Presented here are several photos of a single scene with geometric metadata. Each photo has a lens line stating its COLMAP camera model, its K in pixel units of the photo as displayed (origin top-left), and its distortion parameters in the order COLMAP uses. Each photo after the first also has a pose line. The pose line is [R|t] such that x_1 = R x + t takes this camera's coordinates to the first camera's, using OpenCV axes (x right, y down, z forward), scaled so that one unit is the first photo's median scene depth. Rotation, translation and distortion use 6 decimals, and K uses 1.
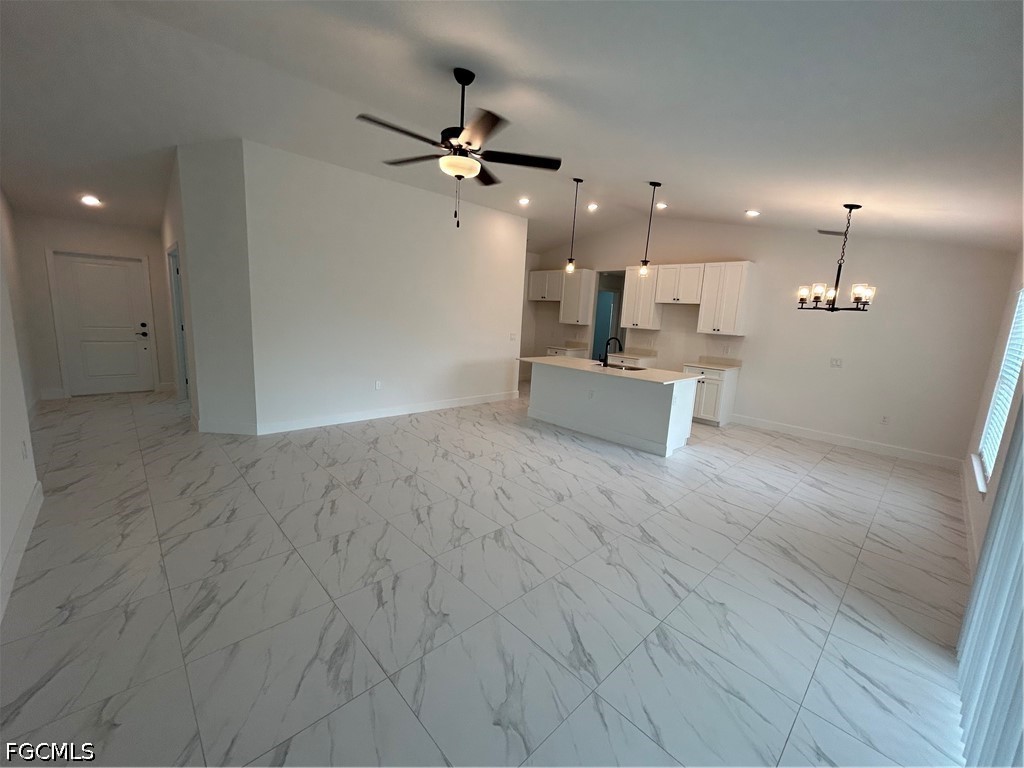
lens RADIAL K [[413.6, 0, 512.6], [0, 413.6, 383.3], [0, 0, 1]] dist [0.000154, 0.000172]
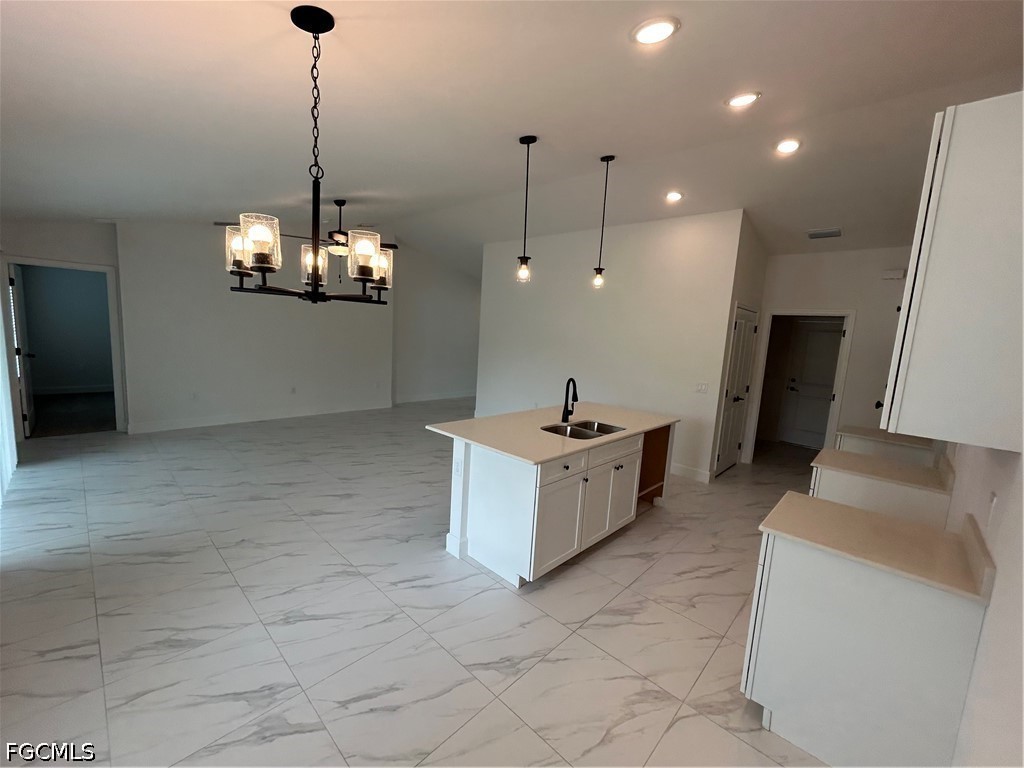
lens RADIAL K [[413.6, 0, 512.6], [0, 413.6, 383.3], [0, 0, 1]] dist [0.000154, 0.000172]
pose [[0.053004, 0.077416, -0.995589, 0.938392], [-0.224727, 0.972341, 0.063644, -0.132618], [0.972979, 0.220362, 0.068936, 0.933801]]
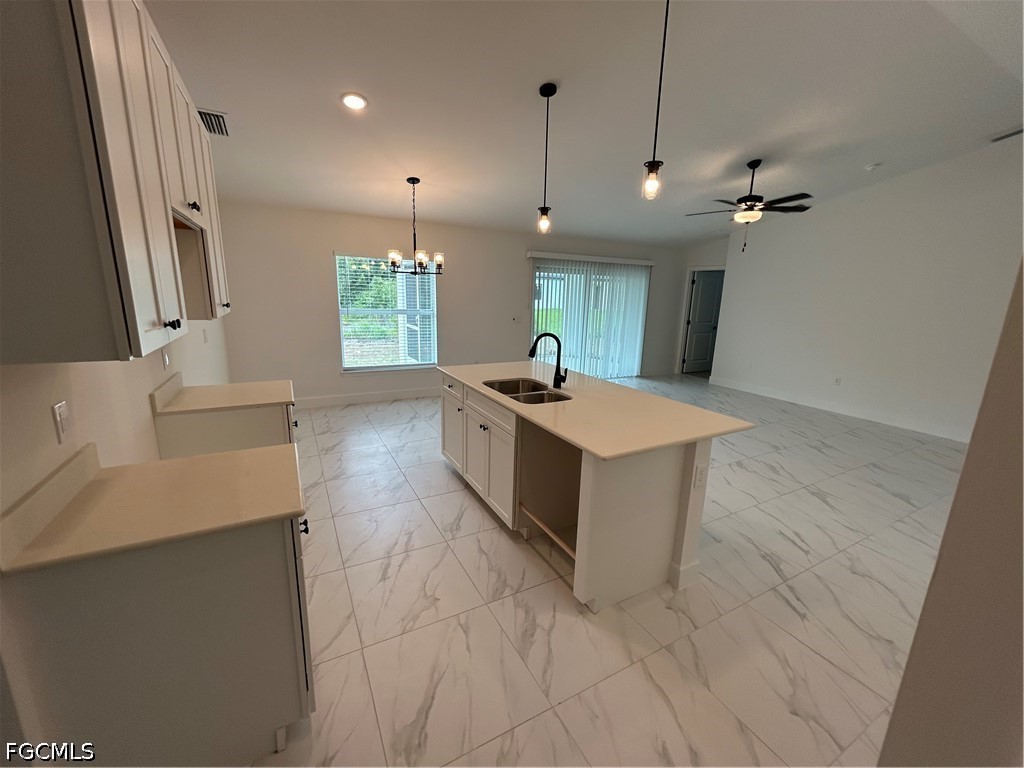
lens RADIAL K [[412.1, 0, 511.9], [0, 412.1, 385.5], [0, 0, 1]] dist [-0.001479, 0.000000]
pose [[-0.960270, -0.138732, 0.242148, 0.161143], [-0.035287, 0.921079, 0.387773, -0.273006], [-0.276834, 0.363822, -0.889380, 1.630062]]
